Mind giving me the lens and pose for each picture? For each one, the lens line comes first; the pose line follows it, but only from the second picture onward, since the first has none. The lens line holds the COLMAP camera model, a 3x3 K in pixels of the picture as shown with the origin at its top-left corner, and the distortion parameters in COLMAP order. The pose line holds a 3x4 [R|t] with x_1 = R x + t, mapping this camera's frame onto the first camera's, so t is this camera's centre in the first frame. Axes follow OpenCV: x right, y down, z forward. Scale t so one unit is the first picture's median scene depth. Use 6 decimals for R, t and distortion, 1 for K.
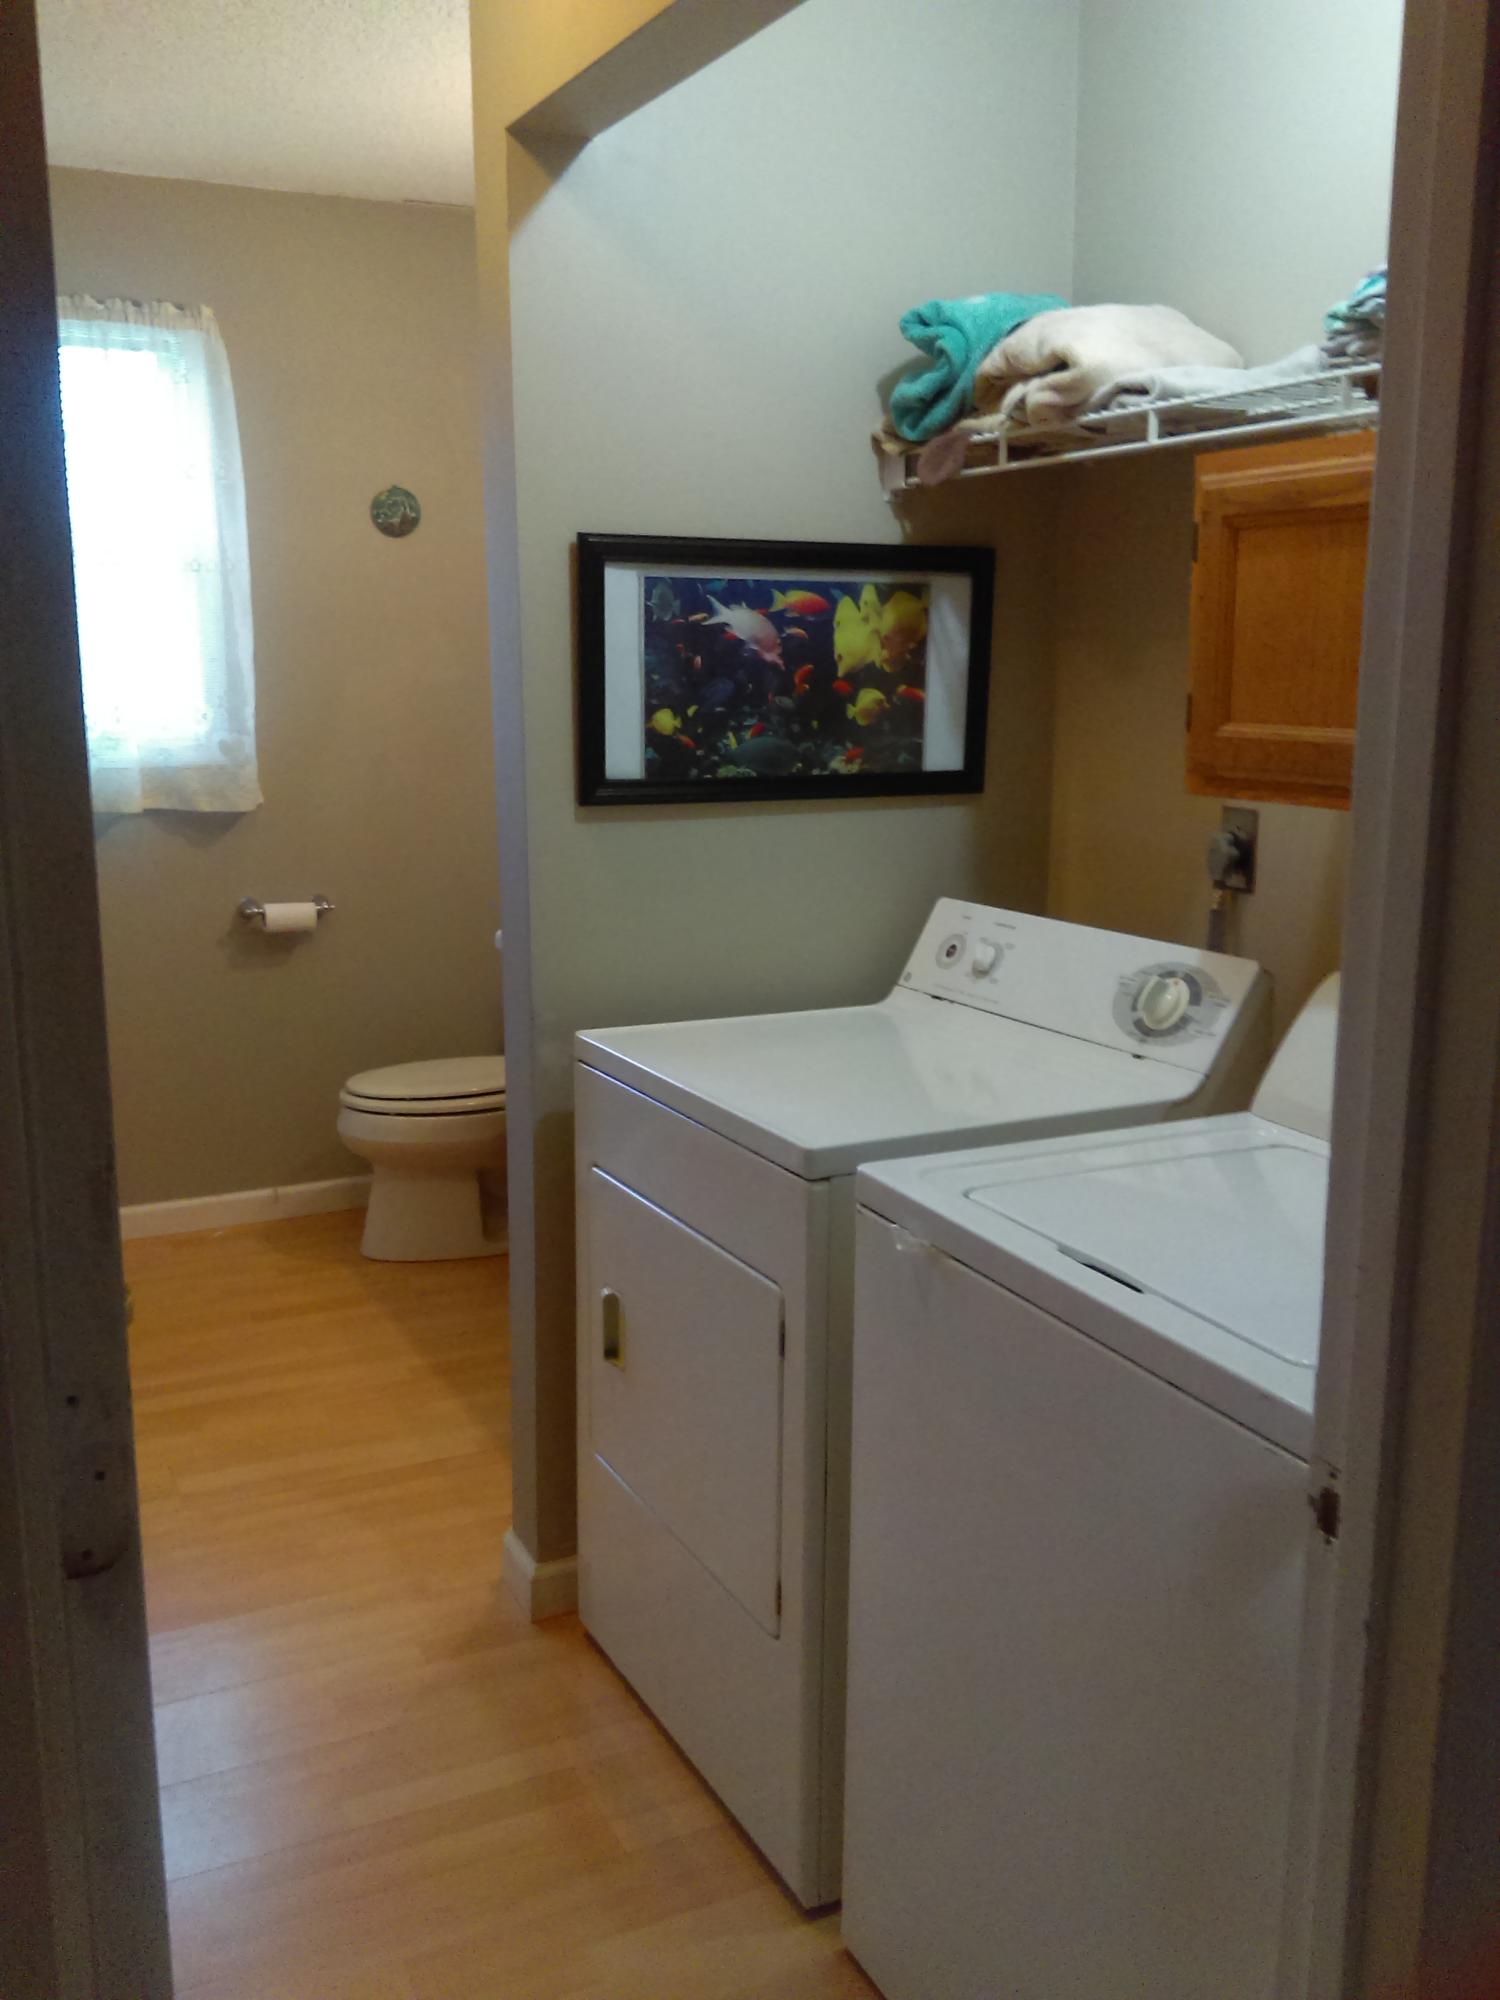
lens RADIAL K [[1755.5, 0, 750.0], [0, 1755.5, 1000.0], [0, 0, 1]] dist [0.217334, -0.438975]
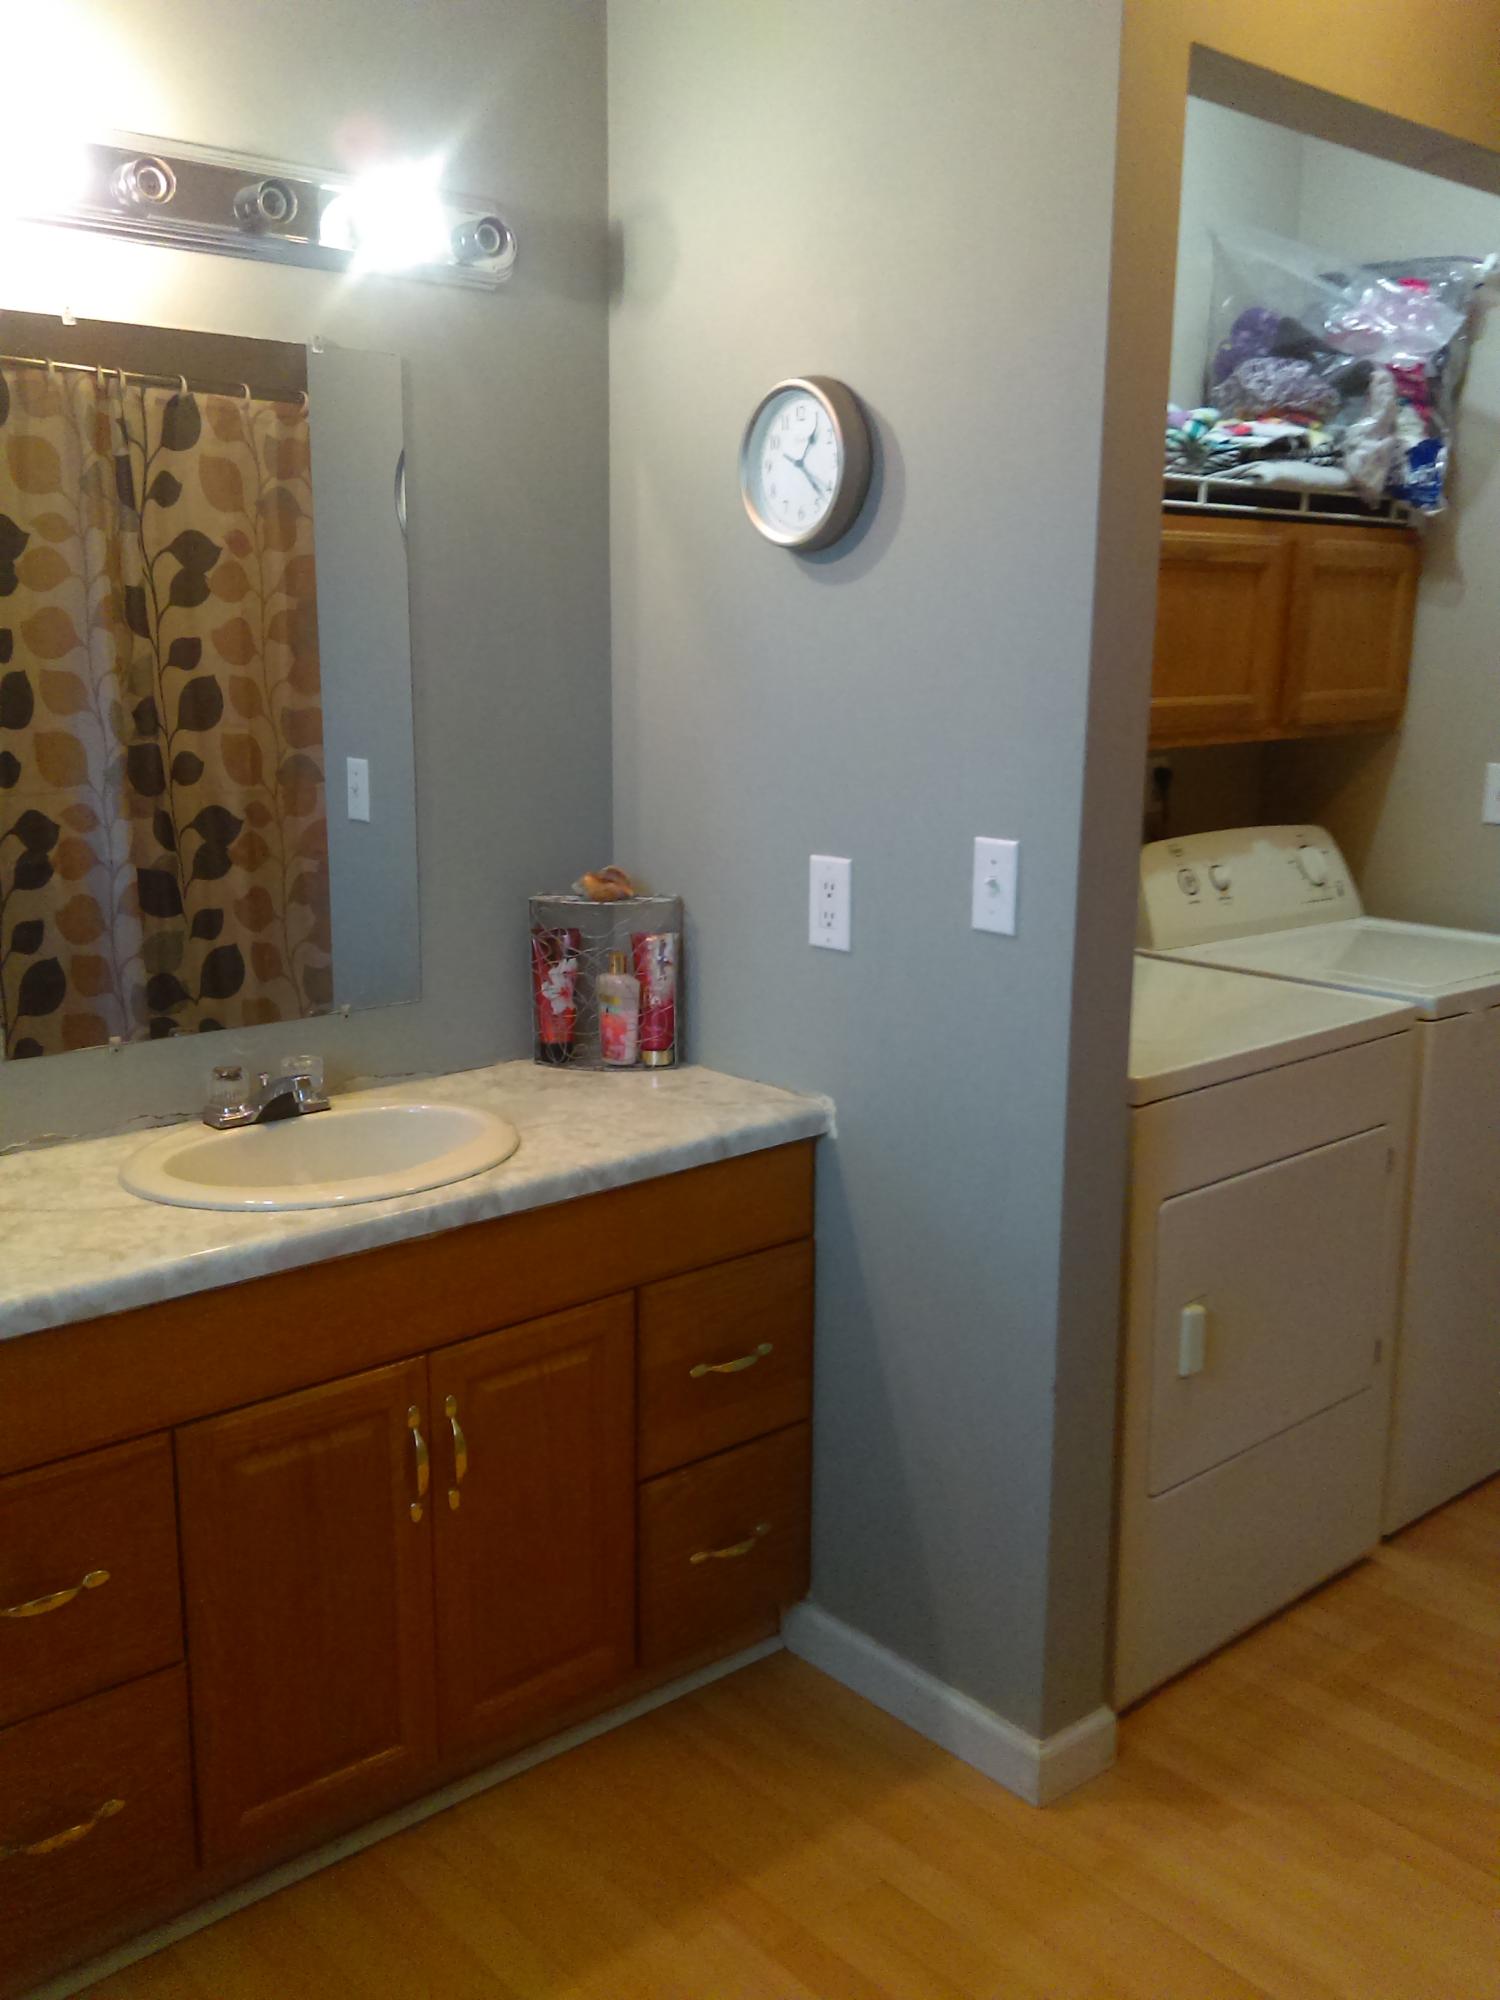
lens RADIAL K [[1755.5, 0, 750.0], [0, 1755.5, 1000.0], [0, 0, 1]] dist [0.217334, -0.438975]
pose [[-0.254483, -0.202522, 0.945634, -0.989131], [0.170086, 0.953211, 0.249917, -0.306499], [-0.952003, 0.224439, -0.208130, 1.511837]]
